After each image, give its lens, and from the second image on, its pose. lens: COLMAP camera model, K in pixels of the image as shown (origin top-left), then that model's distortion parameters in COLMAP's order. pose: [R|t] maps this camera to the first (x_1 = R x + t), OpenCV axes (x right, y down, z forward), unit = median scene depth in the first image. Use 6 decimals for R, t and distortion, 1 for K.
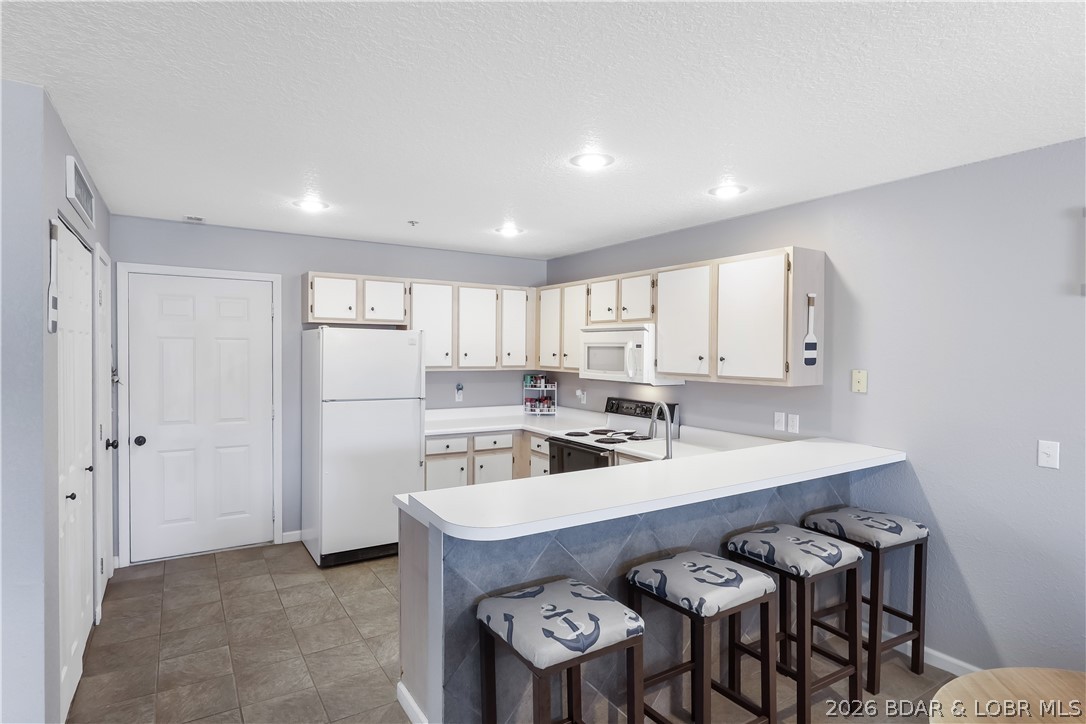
lens RADIAL K [[581.8, 0, 543.0], [0, 581.8, 362.0], [0, 0, 1]] dist [-0.009468, 0.003011]
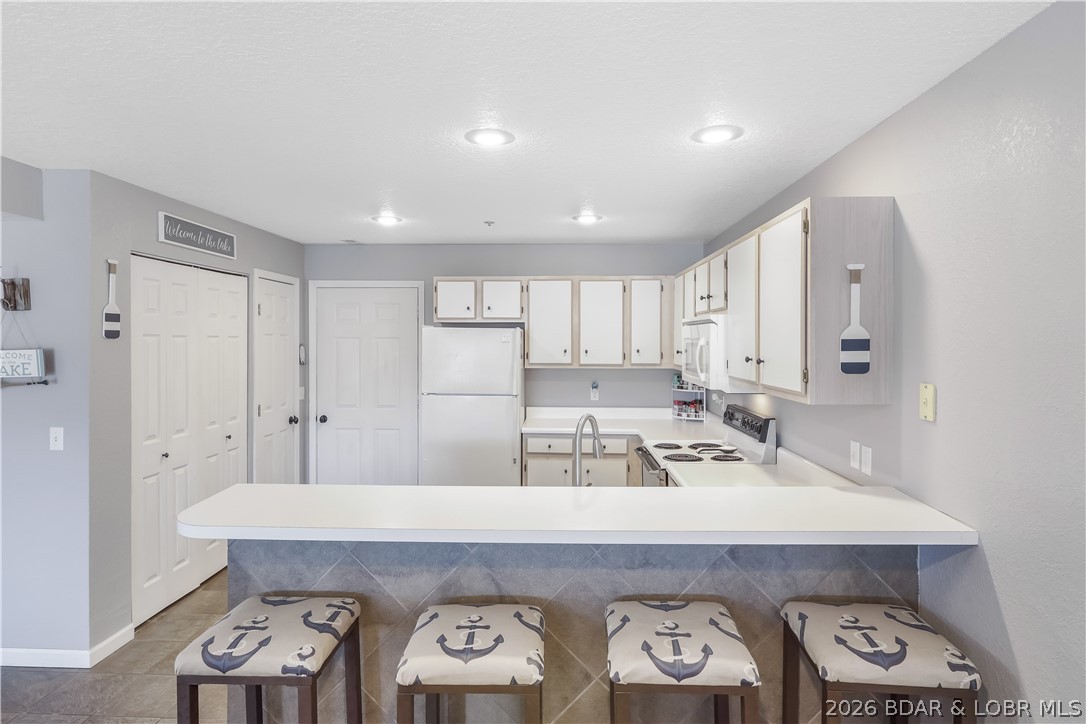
lens RADIAL K [[587.8, 0, 542.8], [0, 587.8, 346.3], [0, 0, 1]] dist [-0.006654, 0.000682]
pose [[0.827017, -0.000945, -0.562175, 0.431711], [-0.006695, 0.999911, -0.011528, -0.012051], [0.562136, 0.013298, 0.826938, 0.202921]]
